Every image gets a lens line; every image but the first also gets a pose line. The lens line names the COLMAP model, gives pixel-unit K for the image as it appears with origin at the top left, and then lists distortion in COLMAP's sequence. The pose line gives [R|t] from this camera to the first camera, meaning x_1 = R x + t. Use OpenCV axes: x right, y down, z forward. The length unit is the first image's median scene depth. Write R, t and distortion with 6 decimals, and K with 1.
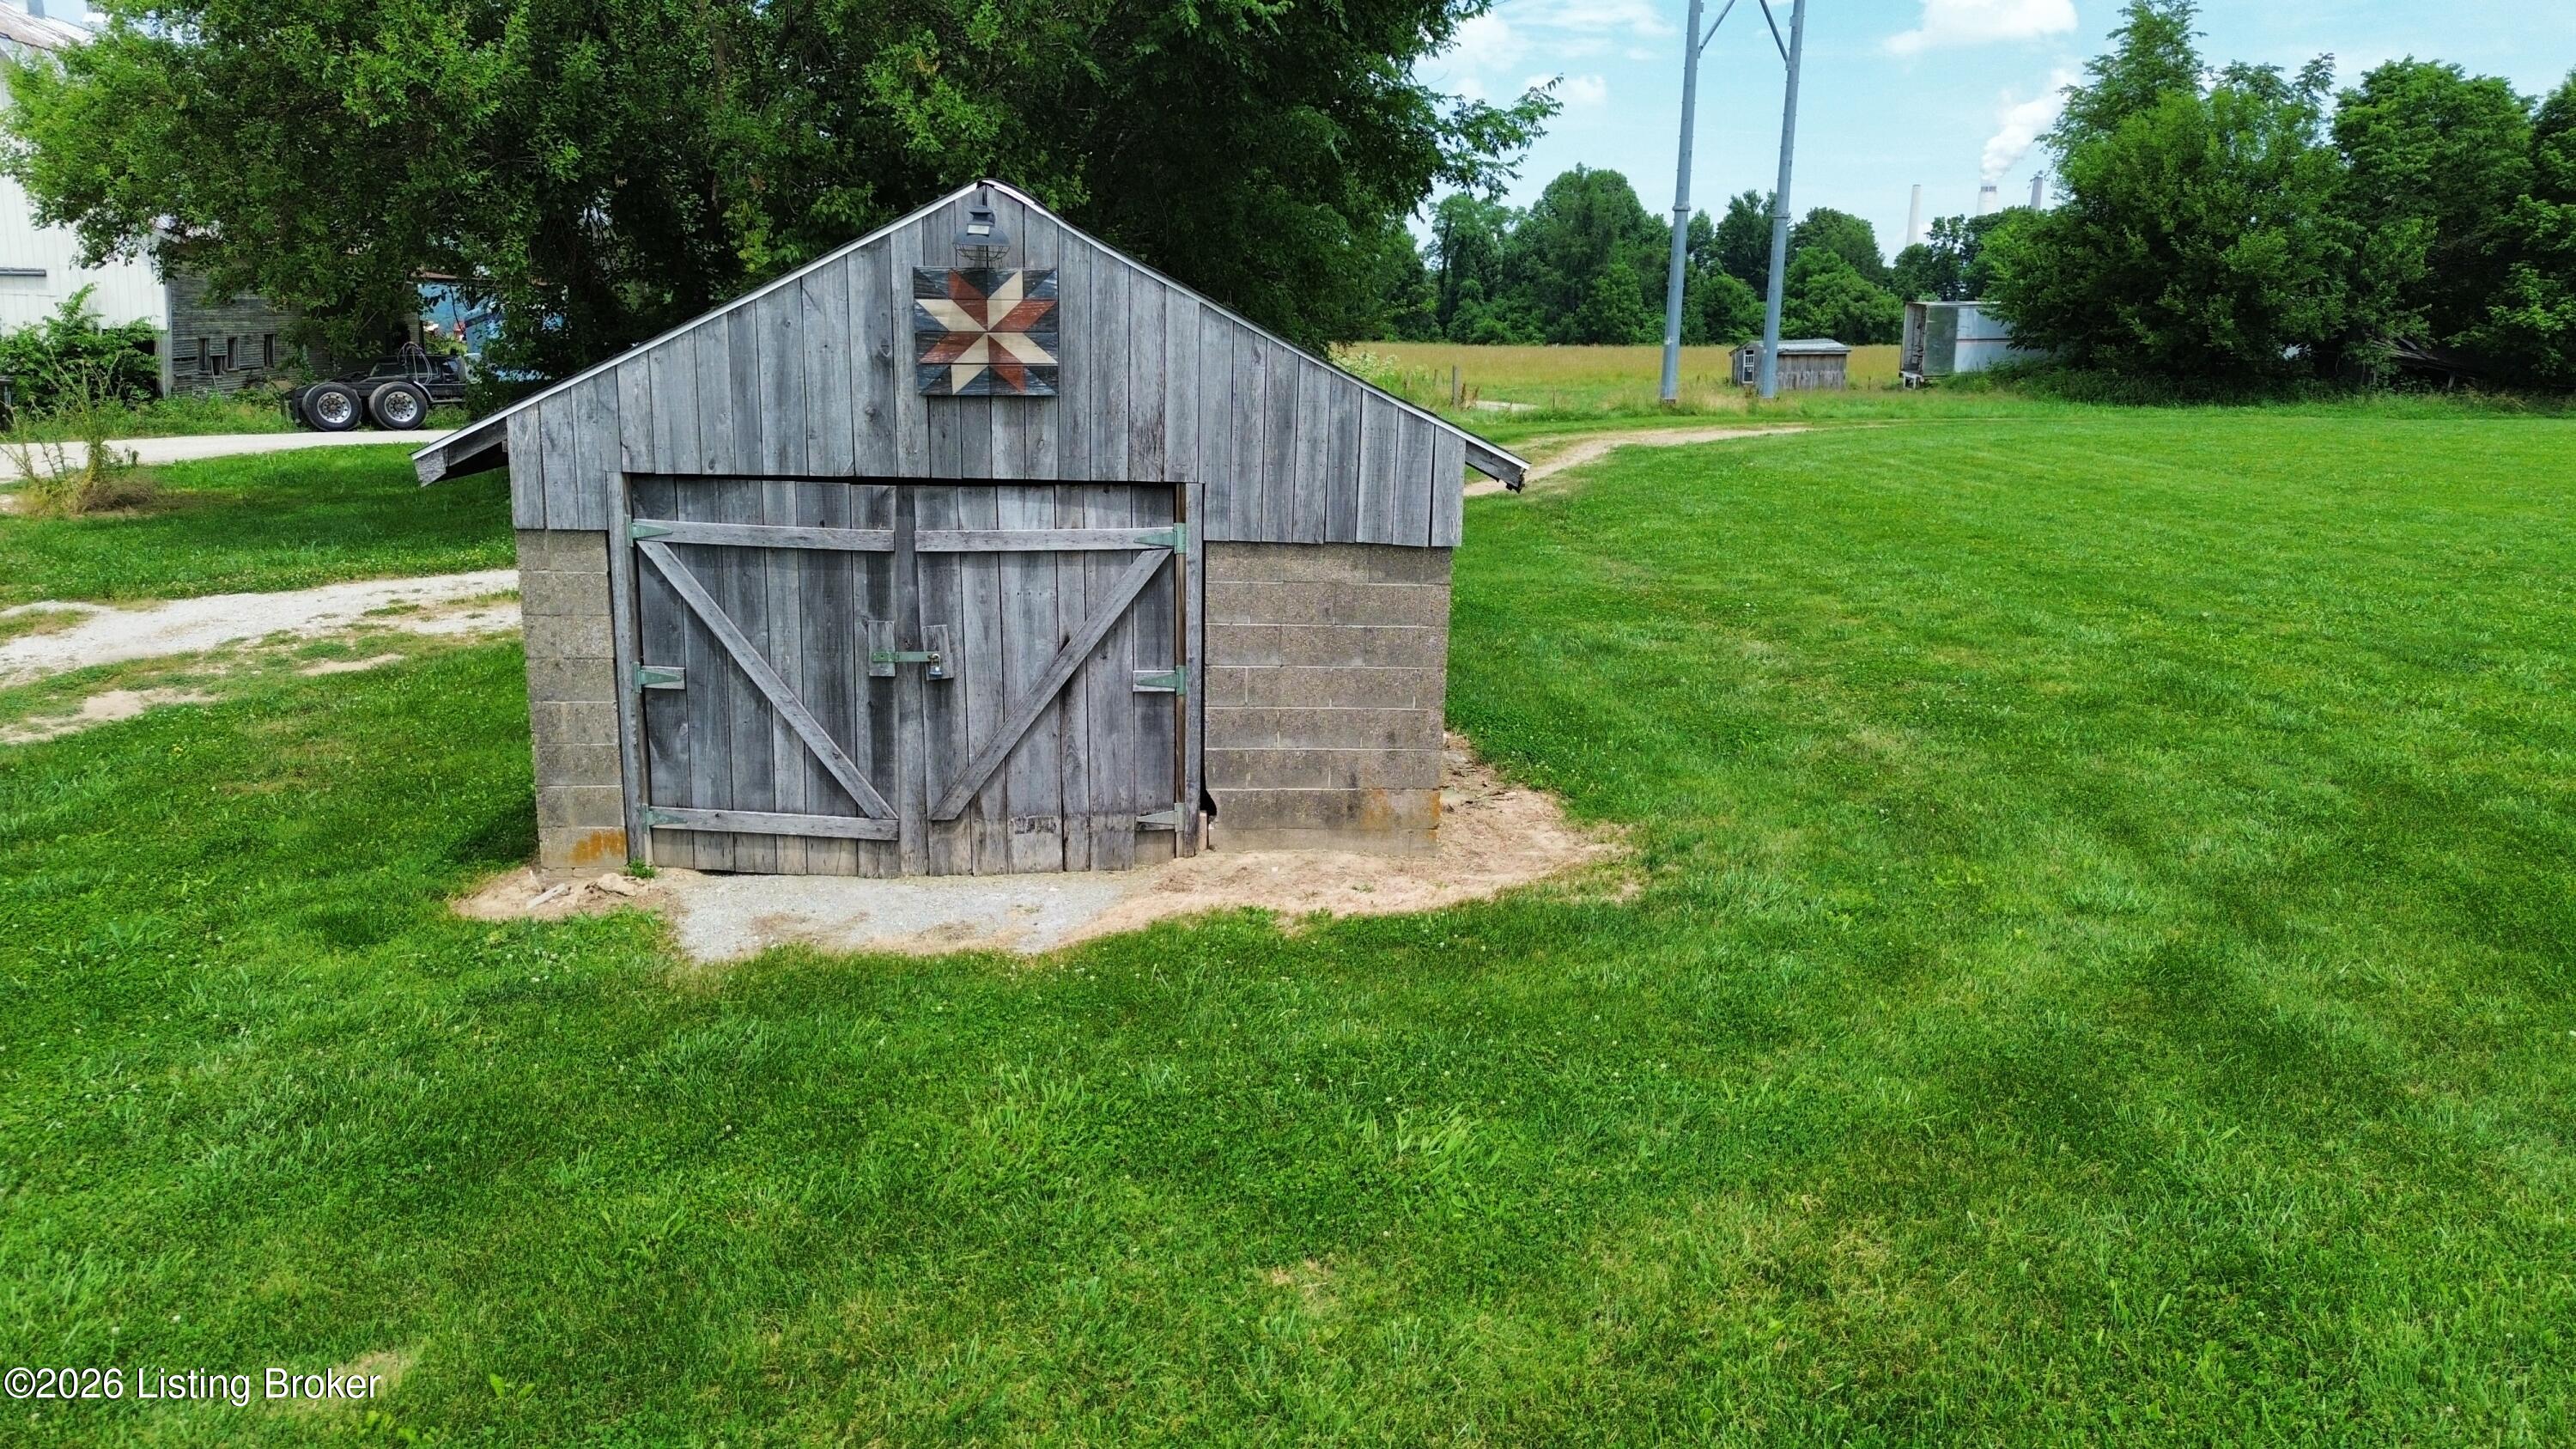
lens RADIAL K [[1829.9, 0, 1286.2], [0, 1829.9, 708.3], [0, 0, 1]] dist [0.066978, -0.062117]
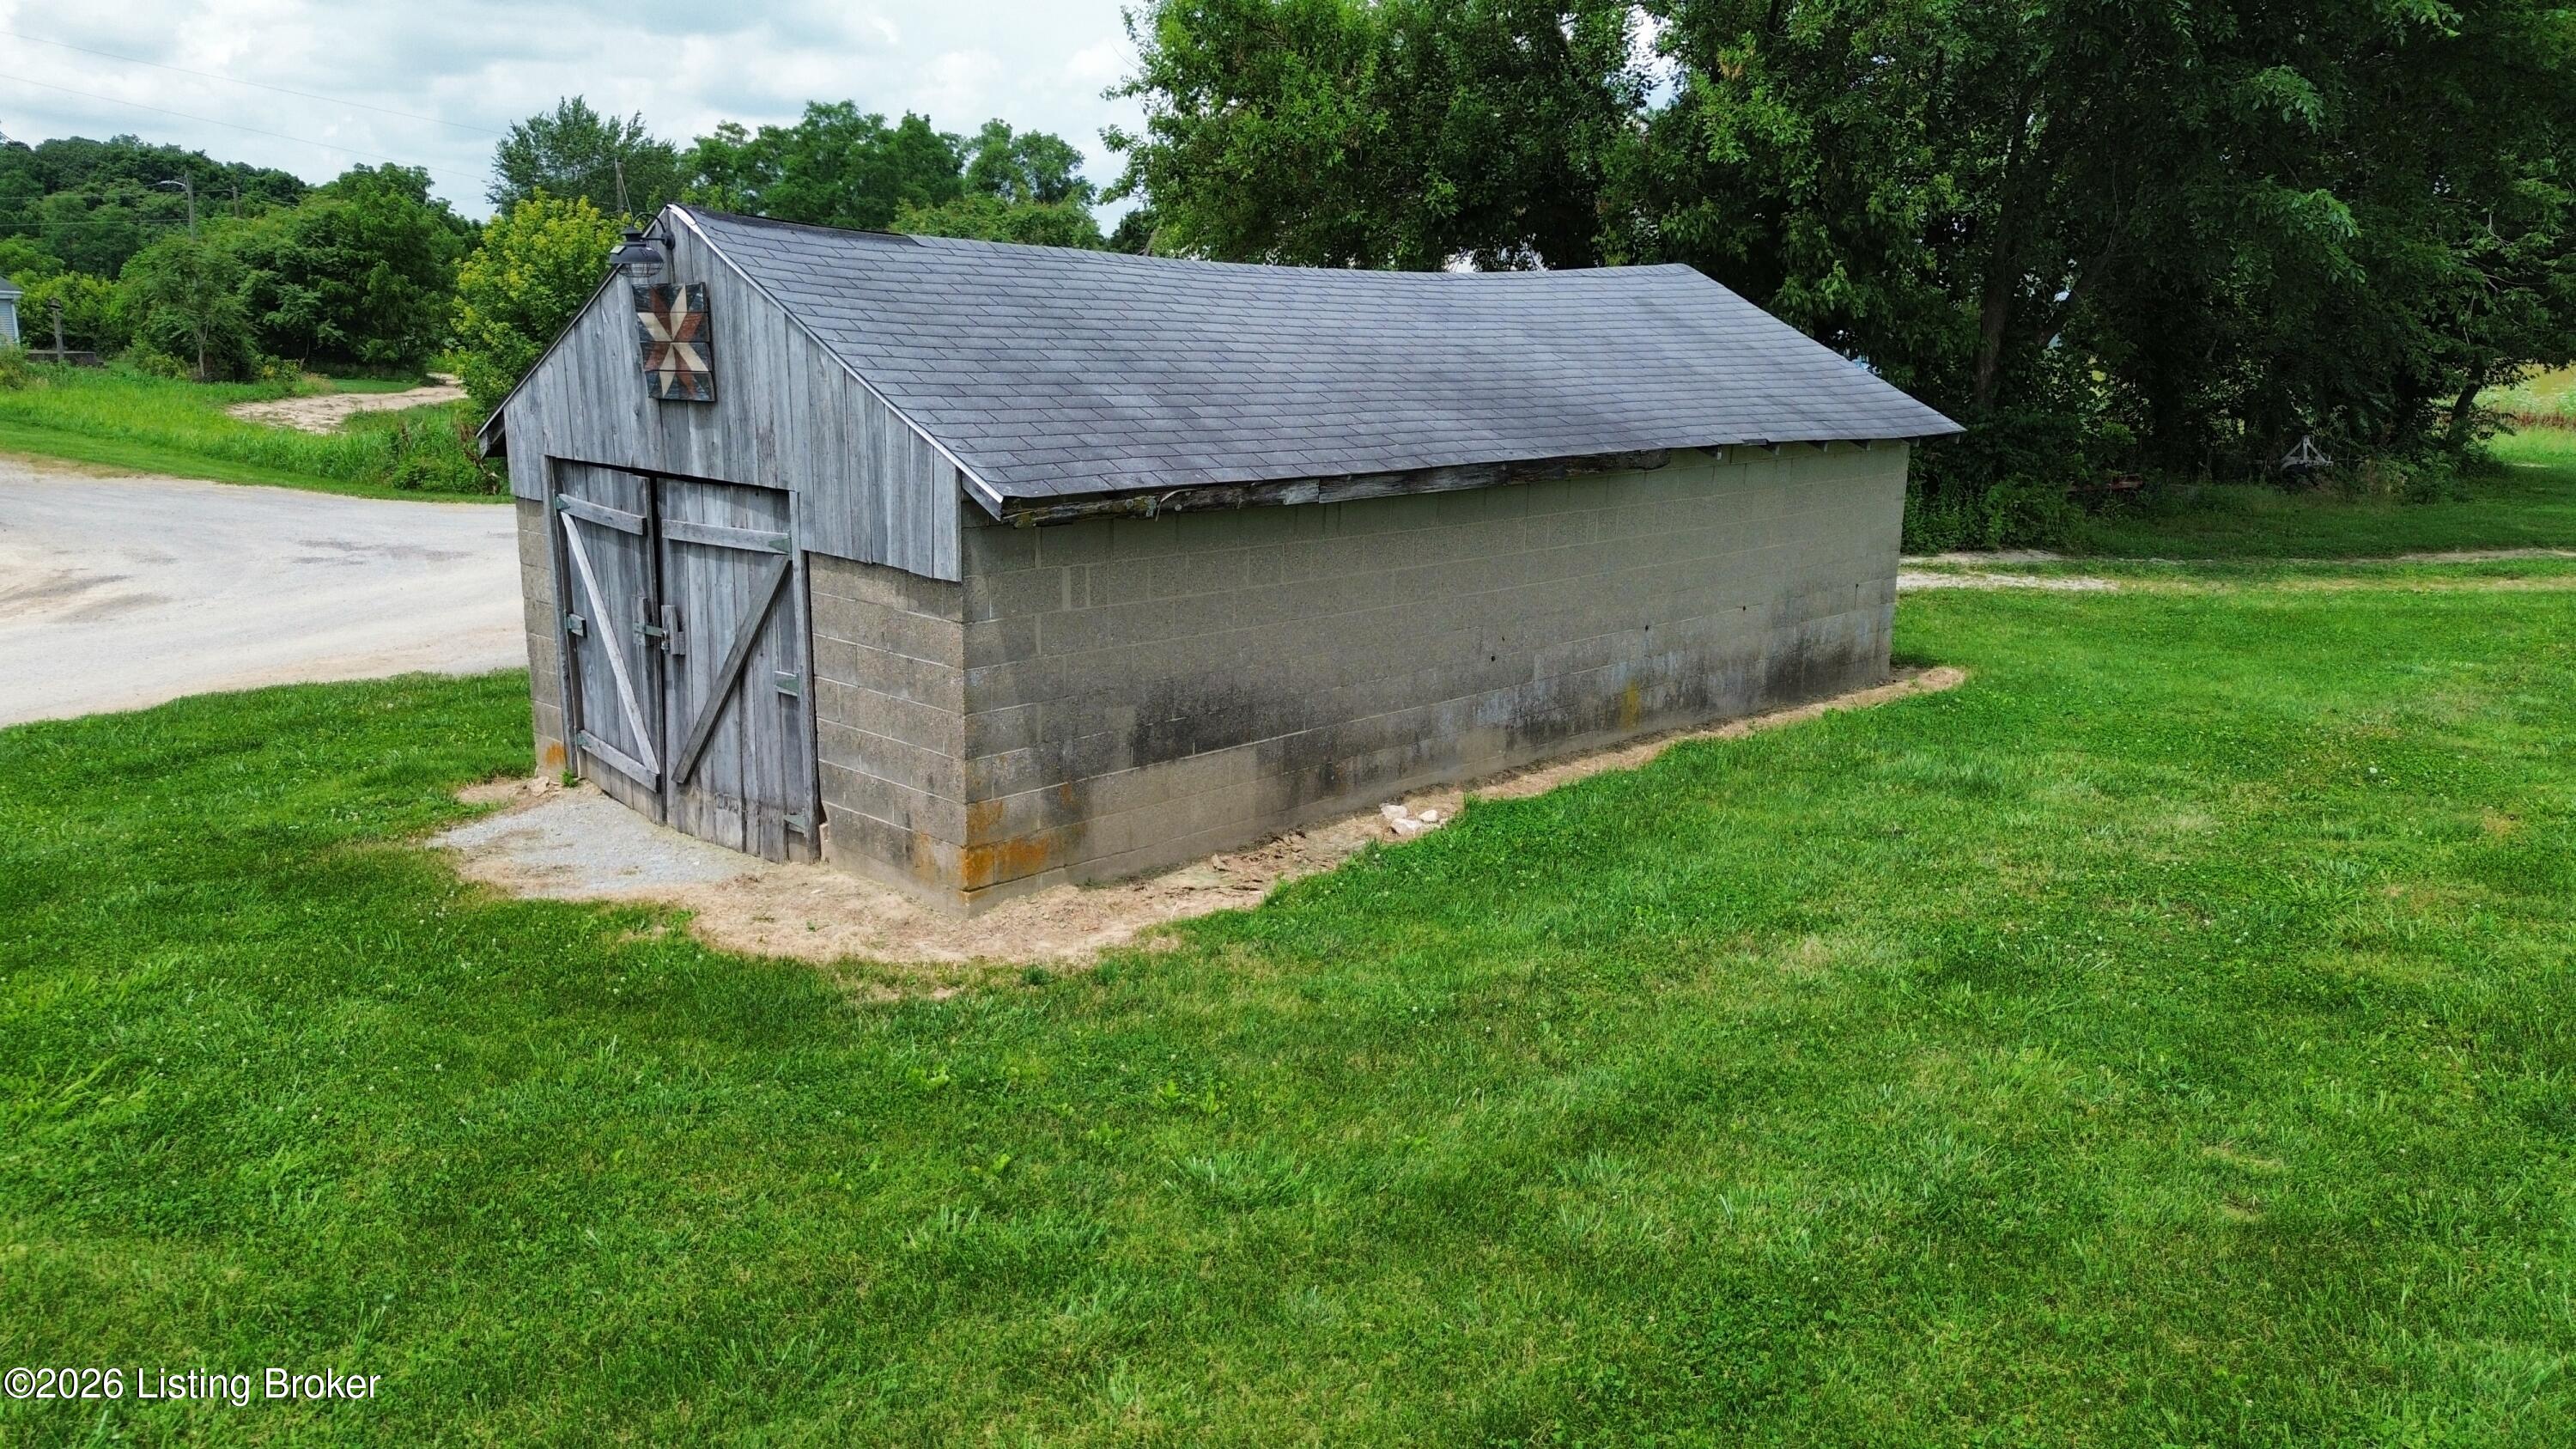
lens RADIAL K [[1829.9, 0, 1265.4], [0, 1829.9, 663.4], [0, 0, 1]] dist [0.066978, -0.062117]
pose [[0.674068, 0.130523, -0.727046, 0.852985], [-0.157576, 0.987017, 0.031101, -0.100274], [0.721666, 0.093601, 0.685884, 0.493134]]
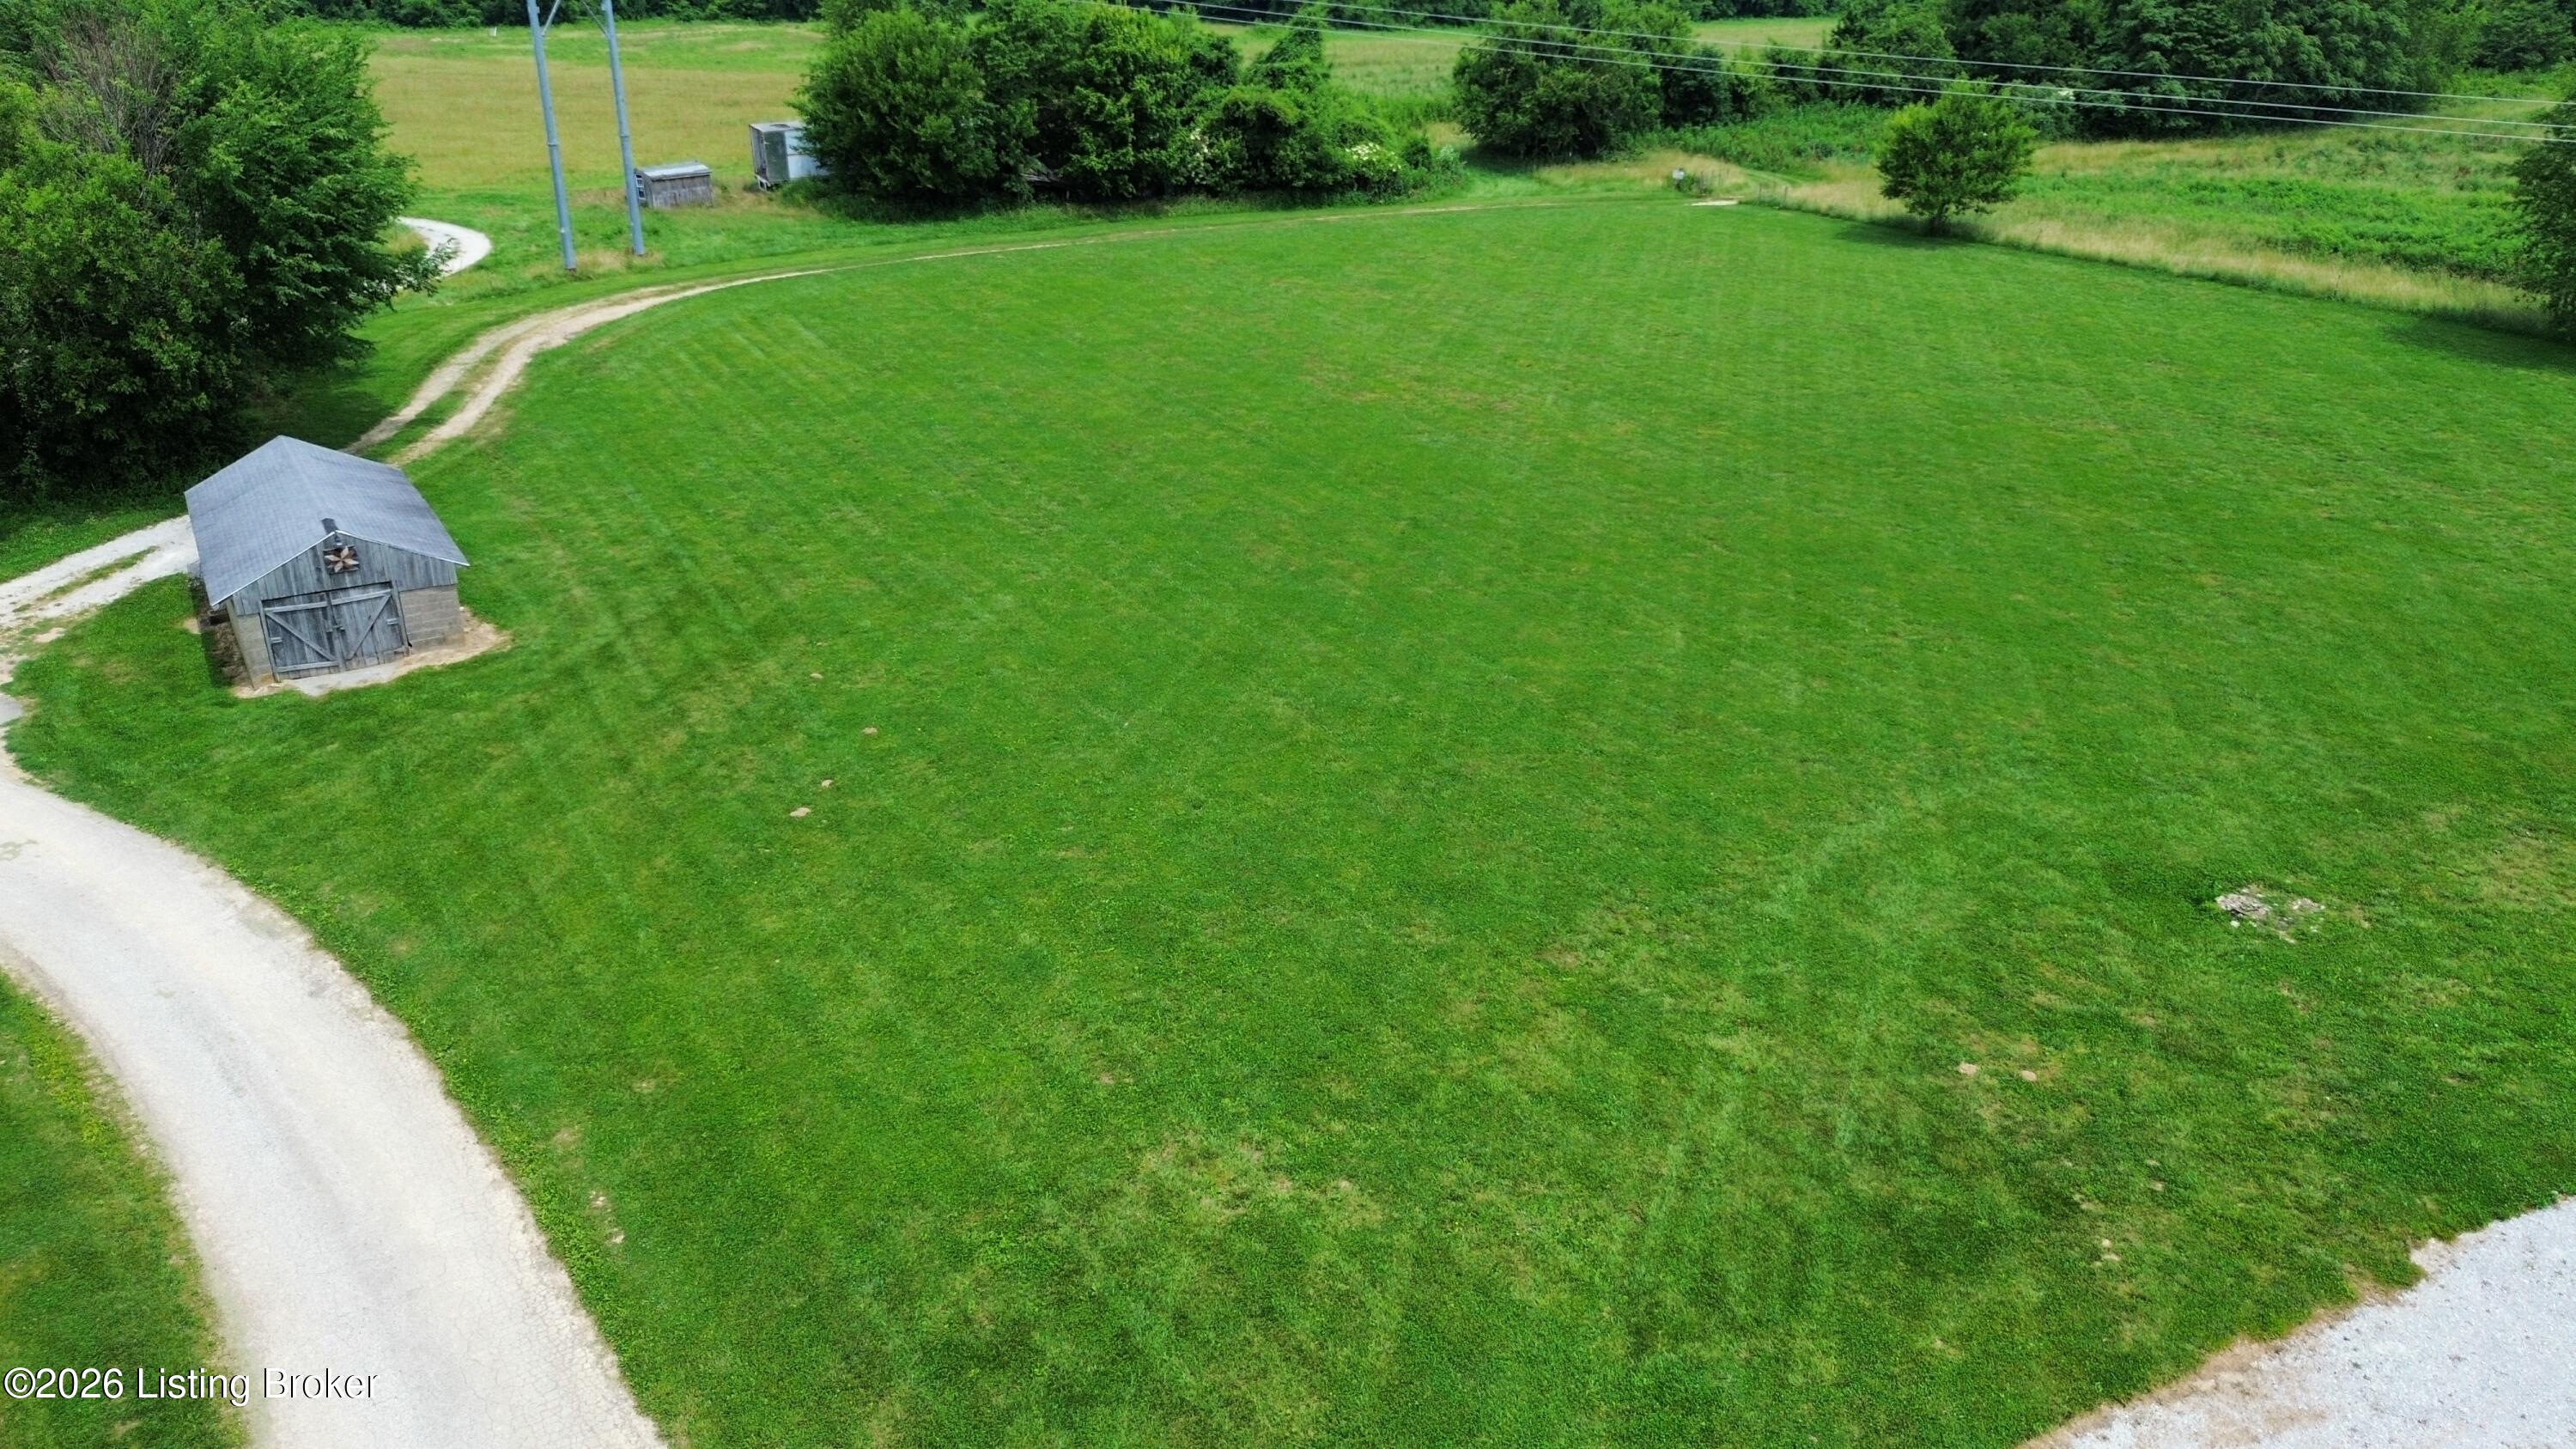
lens RADIAL K [[1829.9, 0, 1289.3], [0, 1829.9, 720.5], [0, 0, 1]] dist [0.066978, -0.062117]
pose [[0.870164, -0.205623, 0.447810, -0.251444], [0.106023, 0.965617, 0.237368, -0.658529], [-0.481221, -0.159071, 0.862046, -4.274310]]
